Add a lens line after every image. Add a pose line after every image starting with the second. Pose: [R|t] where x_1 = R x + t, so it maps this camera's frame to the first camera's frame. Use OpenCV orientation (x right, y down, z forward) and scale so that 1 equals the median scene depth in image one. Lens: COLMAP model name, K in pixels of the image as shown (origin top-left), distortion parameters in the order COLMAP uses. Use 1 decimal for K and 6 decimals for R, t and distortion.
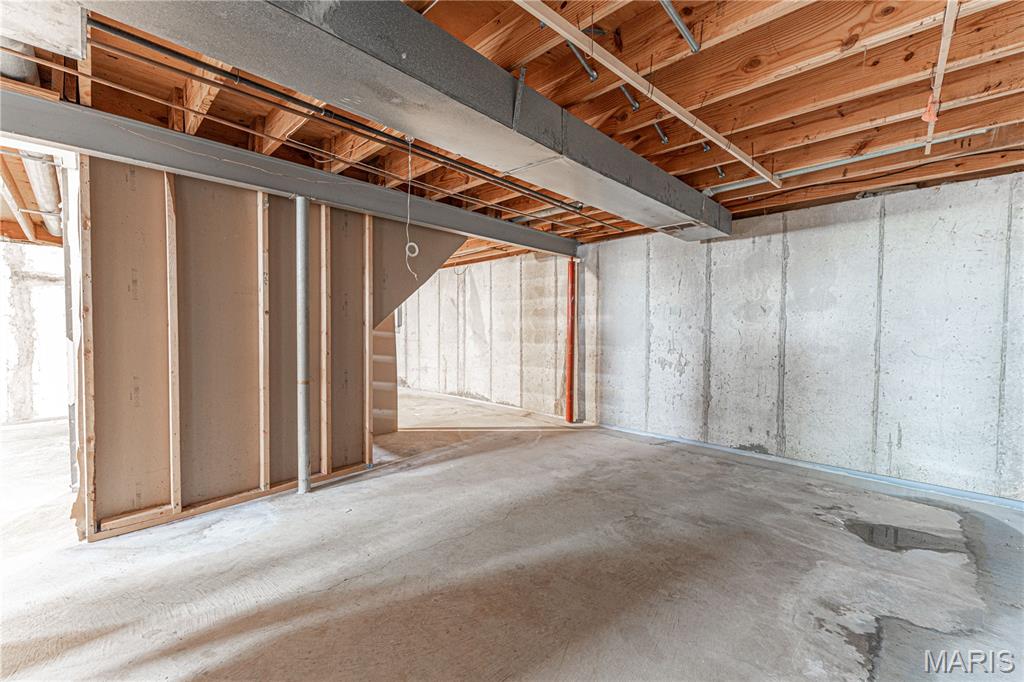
lens RADIAL K [[410.1, 0, 512.0], [0, 410.1, 341.0], [0, 0, 1]] dist [-0.005193, 0.000020]
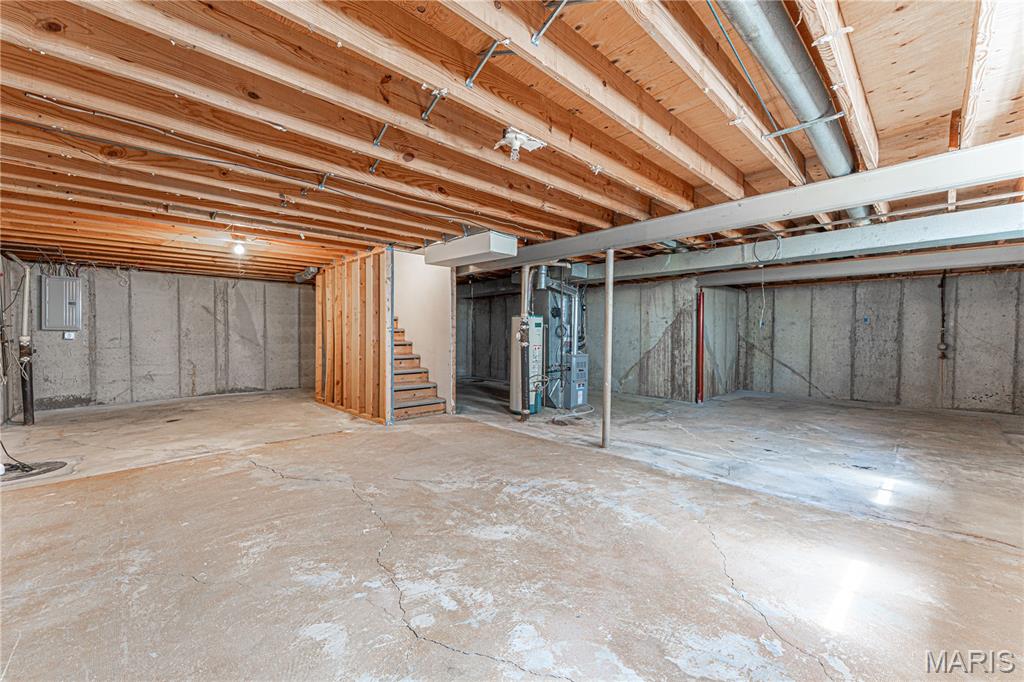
lens RADIAL K [[410.1, 0, 512.0], [0, 410.1, 341.0], [0, 0, 1]] dist [-0.005193, 0.000020]
pose [[0.035050, -0.010785, 0.999327, -1.420018], [0.032080, 0.999439, 0.009661, 0.004503], [-0.998871, 0.031720, 0.035376, 0.180952]]
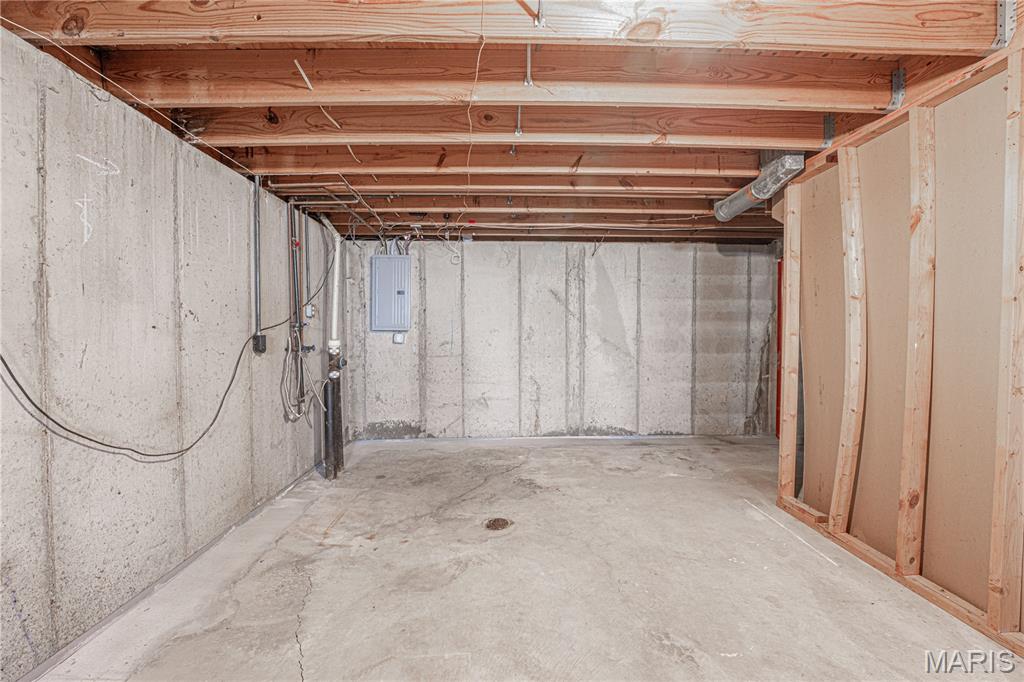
lens RADIAL K [[410.1, 0, 512.0], [0, 410.1, 341.0], [0, 0, 1]] dist [-0.005193, 0.000020]
pose [[0.693843, -0.009344, 0.720066, -0.793327], [0.021758, 0.999731, -0.007993, -0.020689], [-0.719798, 0.021213, 0.693860, 0.697767]]
